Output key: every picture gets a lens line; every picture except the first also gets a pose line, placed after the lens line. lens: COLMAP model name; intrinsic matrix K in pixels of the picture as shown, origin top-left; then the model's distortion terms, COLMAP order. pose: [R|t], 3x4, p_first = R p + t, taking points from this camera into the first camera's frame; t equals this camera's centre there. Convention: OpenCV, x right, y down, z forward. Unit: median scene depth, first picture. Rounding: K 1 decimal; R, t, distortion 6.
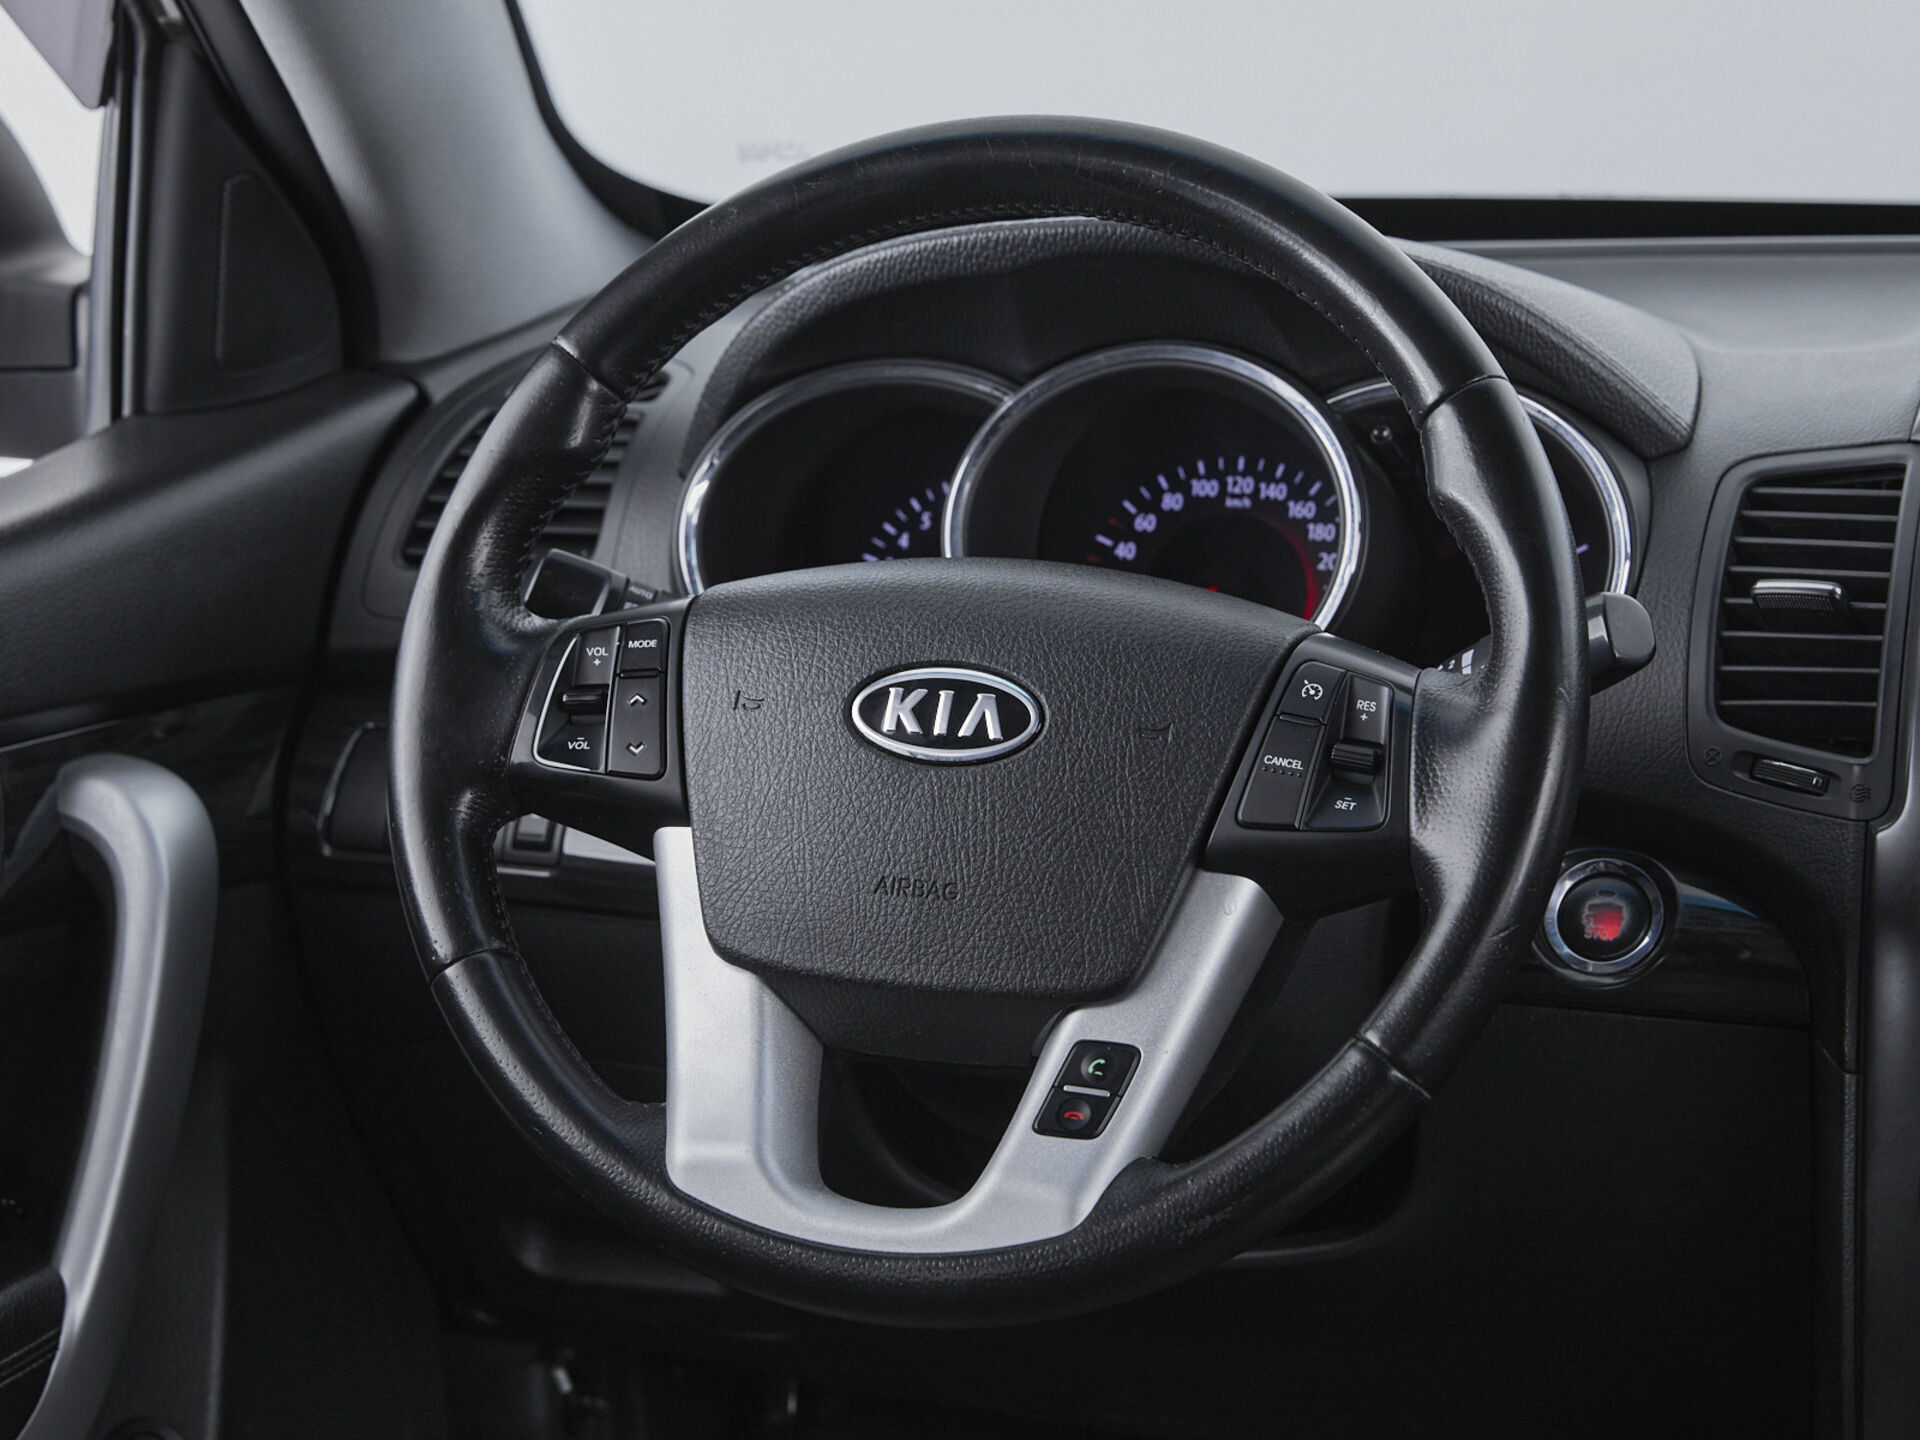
lens RADIAL K [[3971.5, 0, 923.7], [0, 3971.5, 722.2], [0, 0, 1]] dist [-0.047723, -0.037596]
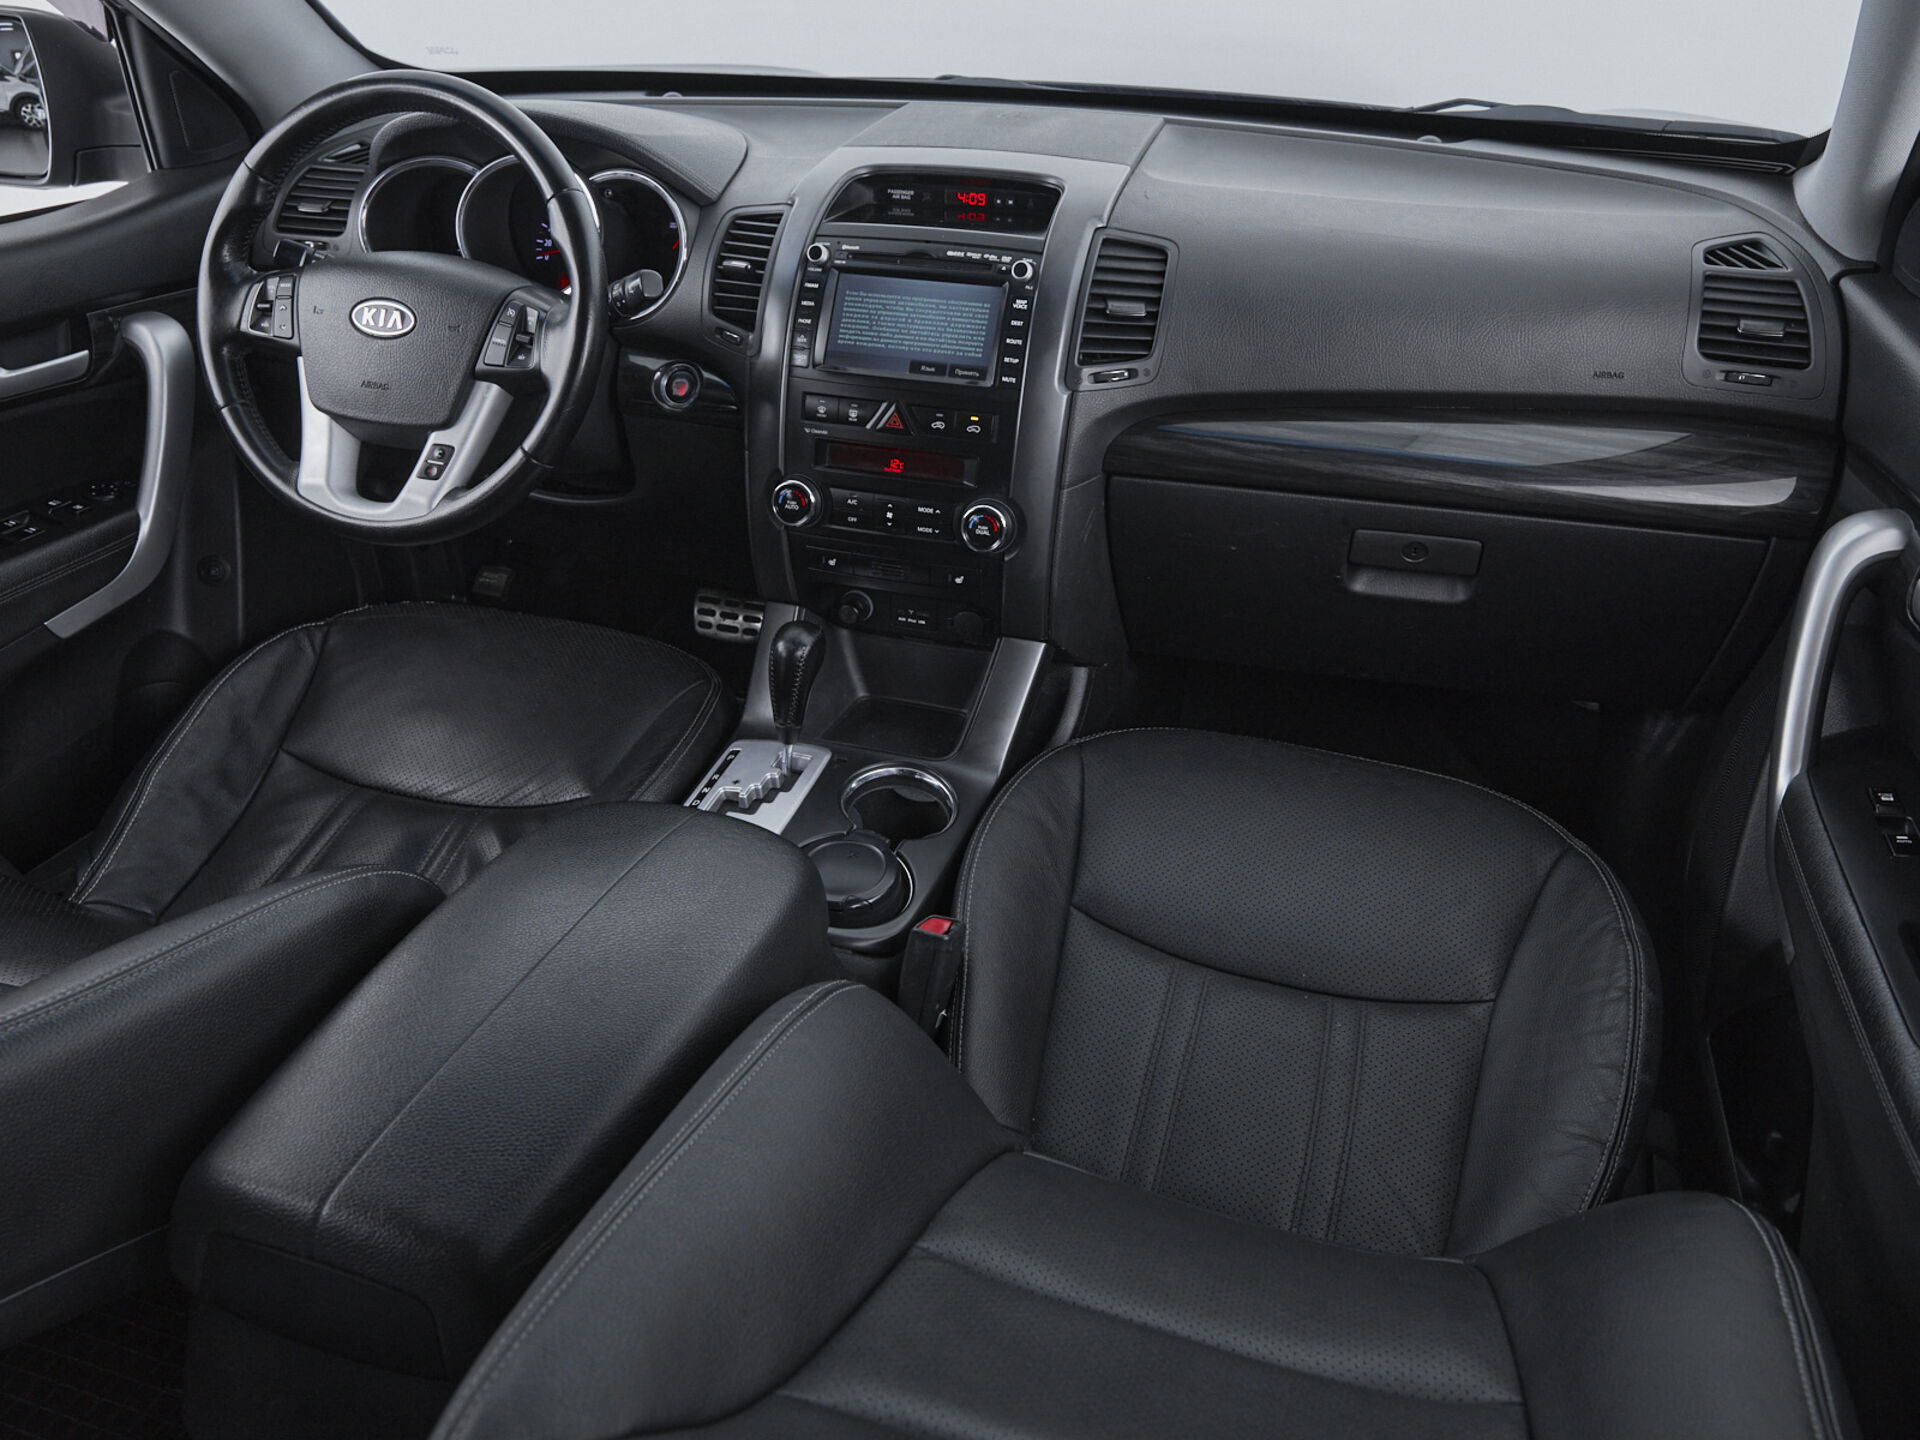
lens RADIAL K [[1462.9, 0, 960.0], [0, 1462.9, 720.0], [0, 0, 1]] dist [-0.005912, 0.007078]
pose [[0.999227, -0.002138, 0.039260, 0.344182], [-0.011145, 0.942165, 0.334965, -0.078759], [-0.037706, -0.335143, 0.941412, -0.035706]]
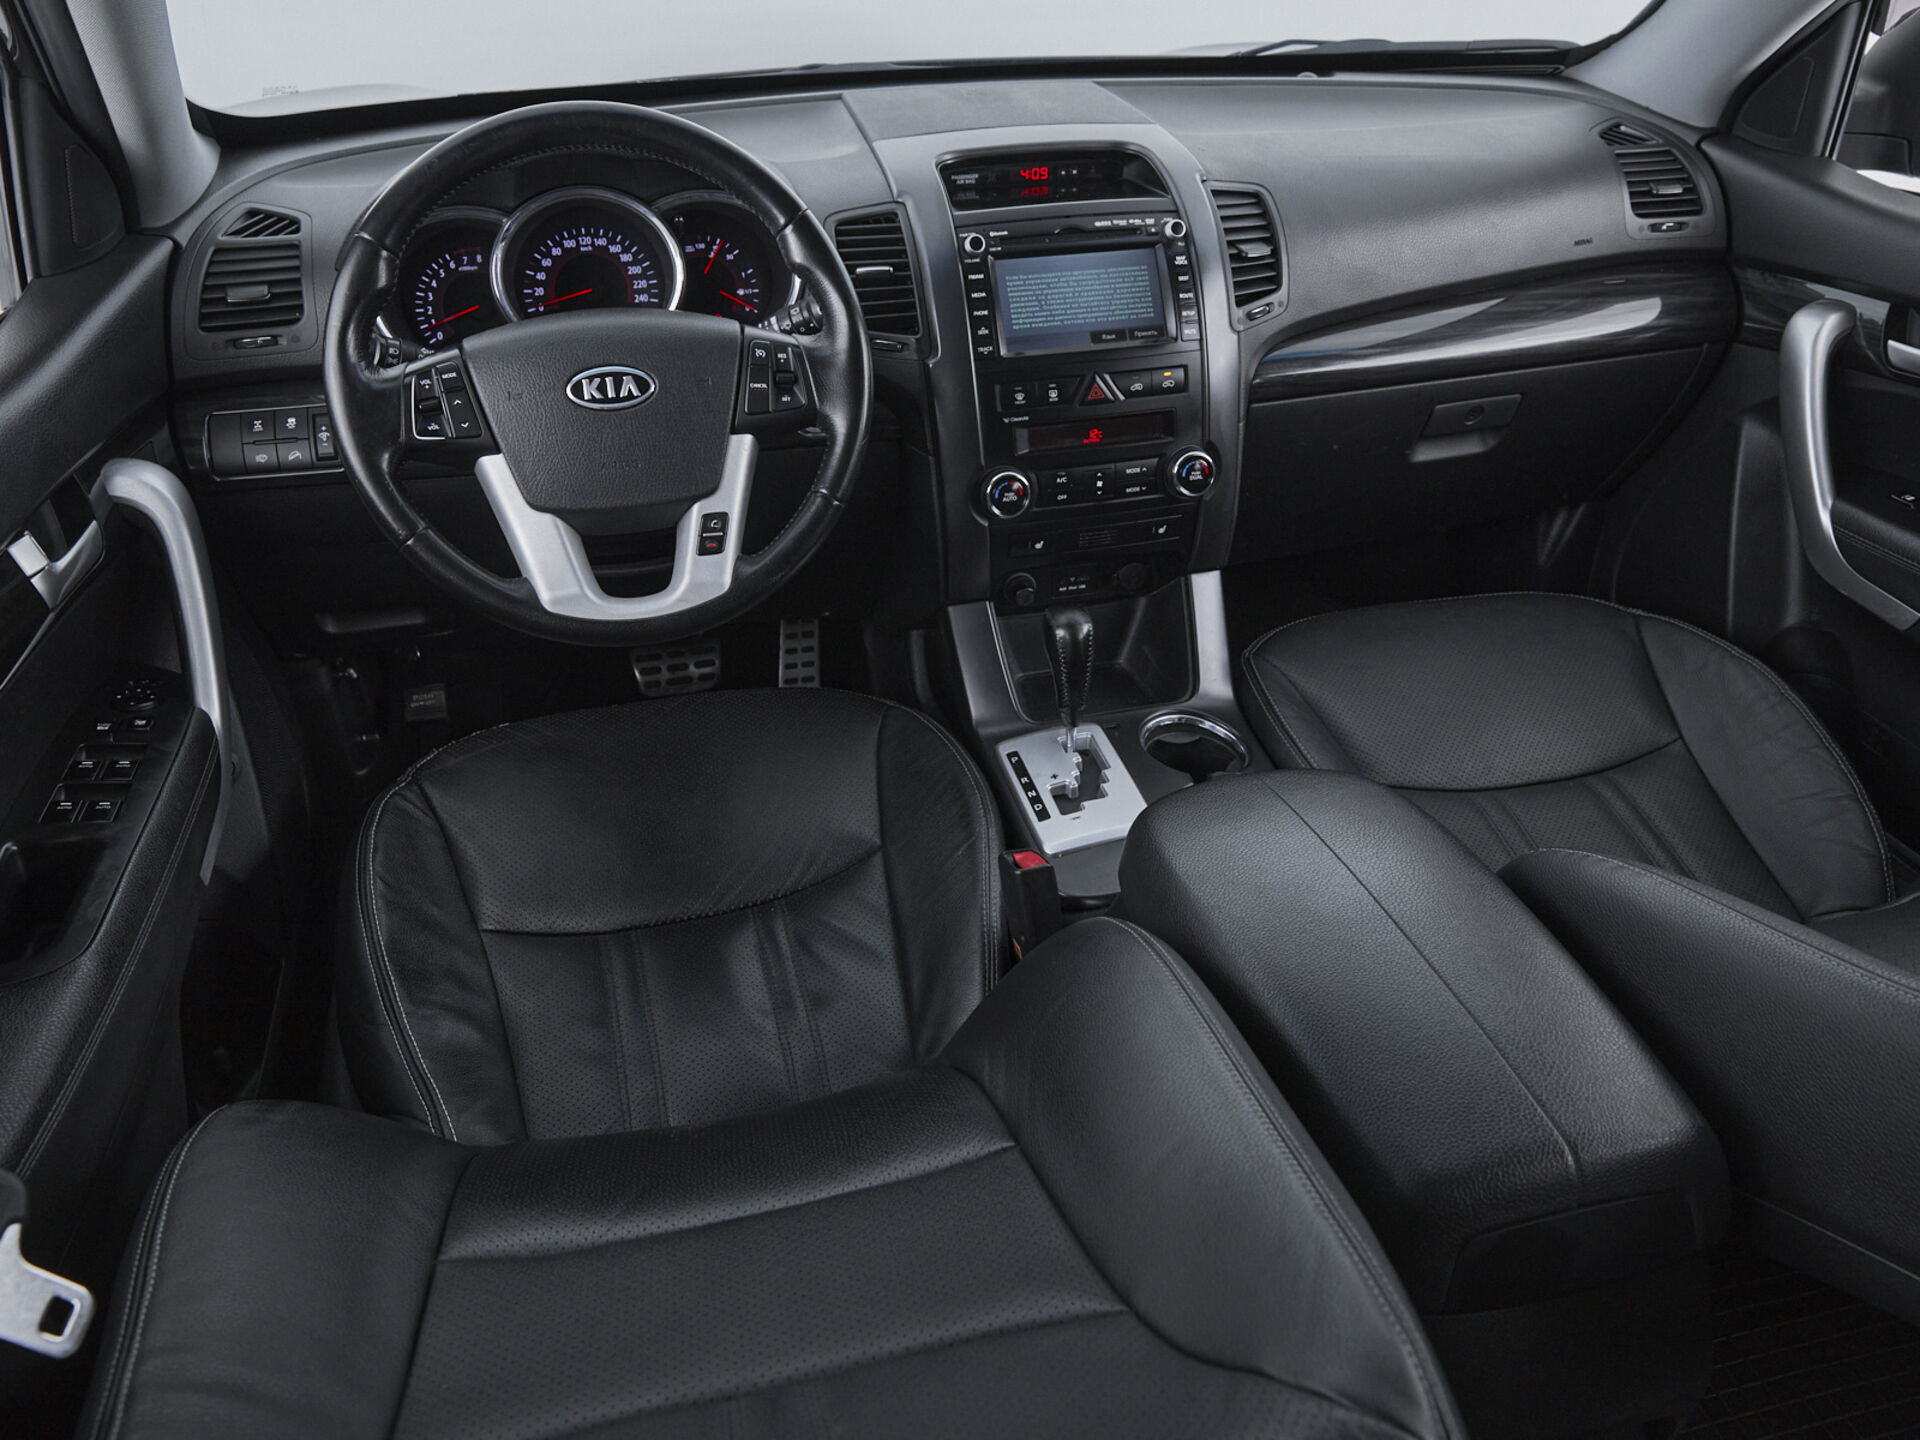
lens RADIAL K [[1462.9, 0, 960.0], [0, 1462.9, 720.0], [0, 0, 1]] dist [-0.005912, 0.007078]
pose [[0.824775, -0.293010, 0.483623, -0.288241], [0.110934, 0.922497, 0.369720, -0.113047], [-0.554472, -0.251285, 0.793358, 0.150000]]
